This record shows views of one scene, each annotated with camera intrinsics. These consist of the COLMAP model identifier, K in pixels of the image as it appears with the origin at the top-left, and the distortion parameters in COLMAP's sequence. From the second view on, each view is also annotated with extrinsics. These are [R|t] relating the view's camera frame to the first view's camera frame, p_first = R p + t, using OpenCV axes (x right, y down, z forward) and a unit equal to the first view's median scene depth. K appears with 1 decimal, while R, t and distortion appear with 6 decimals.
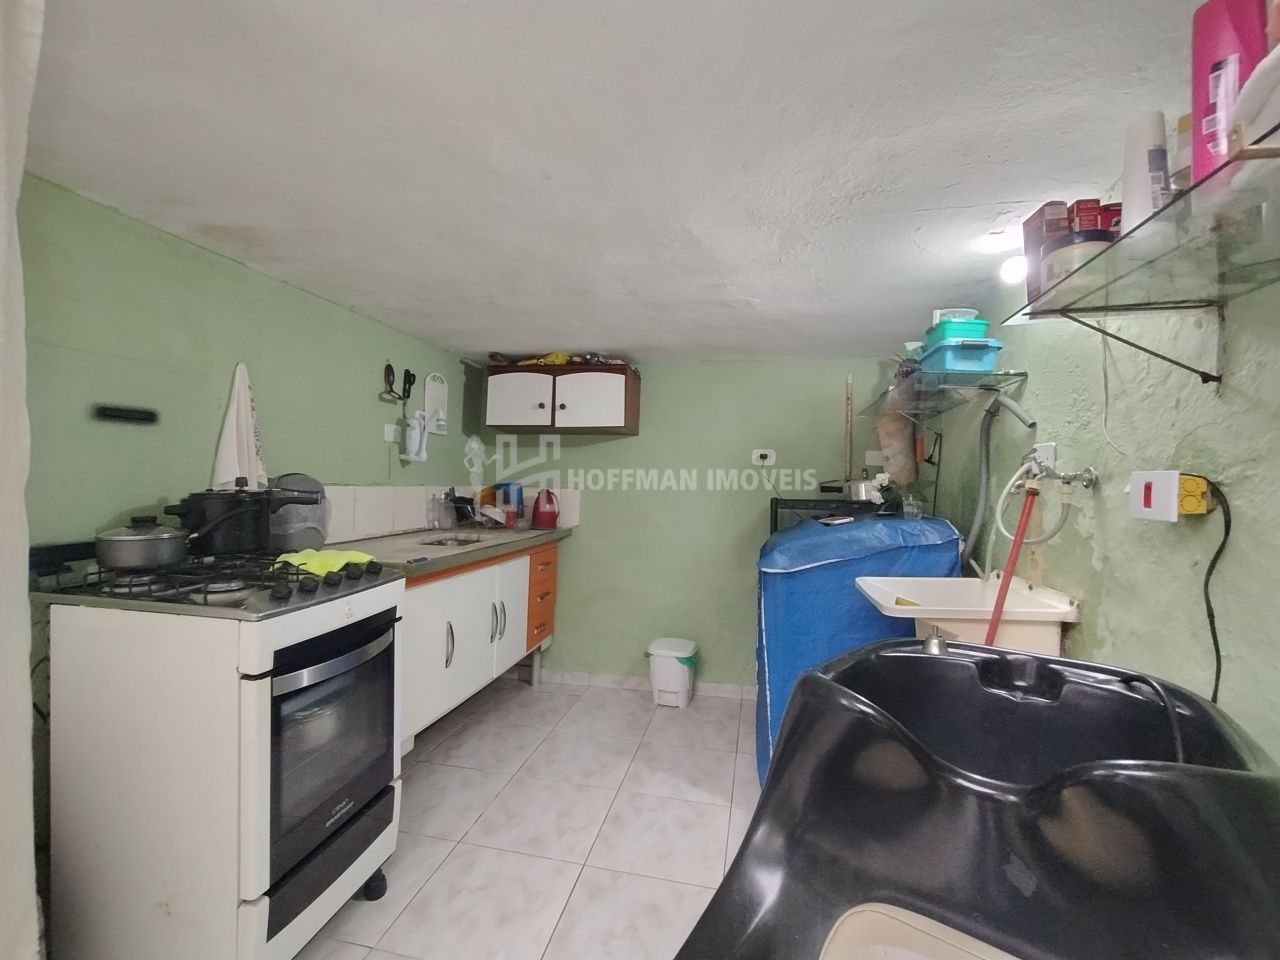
lens RADIAL K [[589.1, 0, 644.2], [0, 589.1, 482.0], [0, 0, 1]] dist [-0.004471, -0.000373]
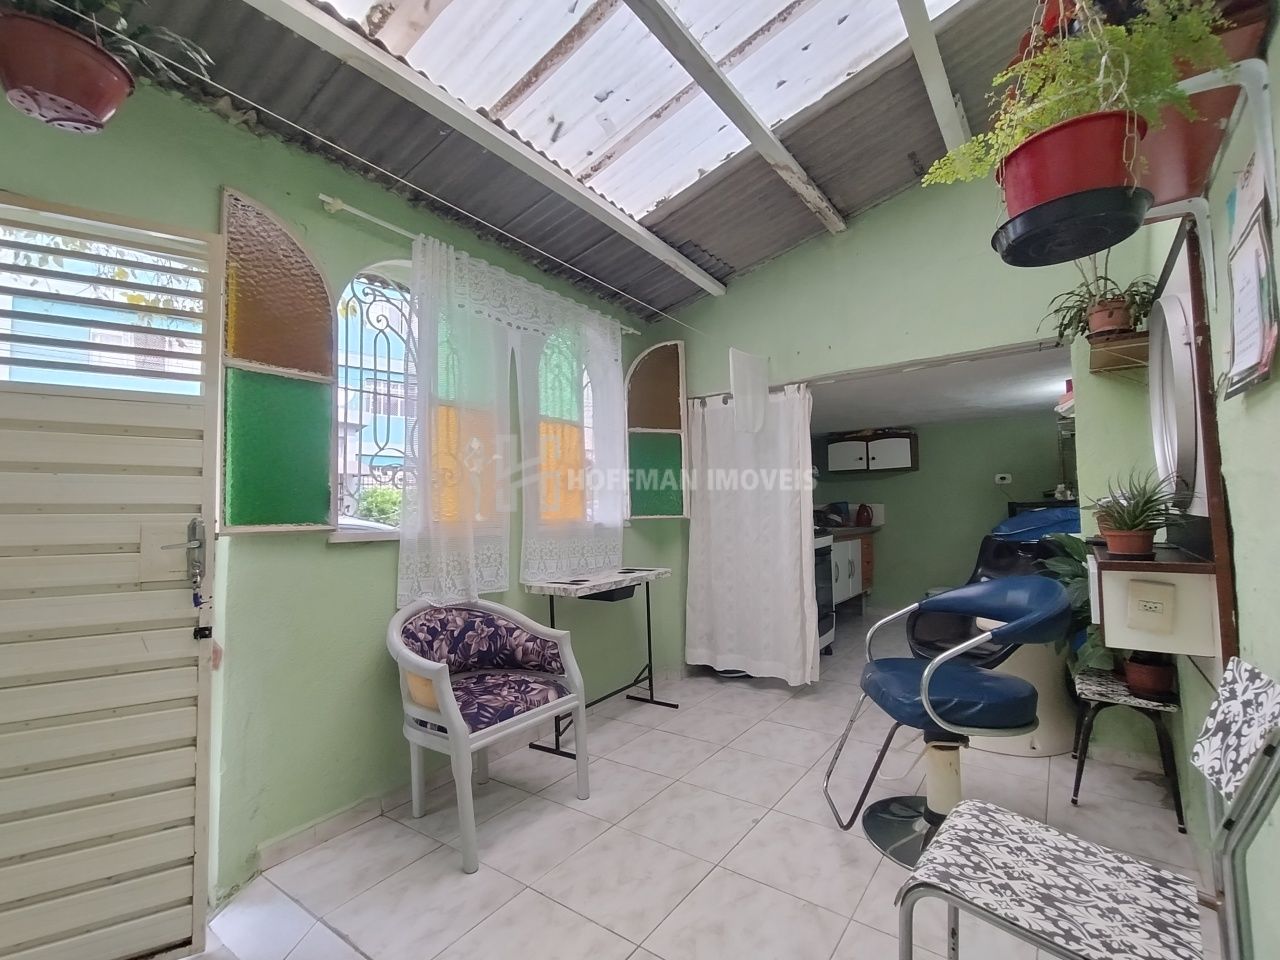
lens RADIAL K [[589.1, 0, 644.2], [0, 589.1, 482.0], [0, 0, 1]] dist [-0.004471, -0.000373]
pose [[0.916882, -0.059774, -0.394658, -0.072224], [0.037657, 0.997268, -0.063557, 0.035341], [0.397379, 0.043413, 0.916627, -0.955013]]
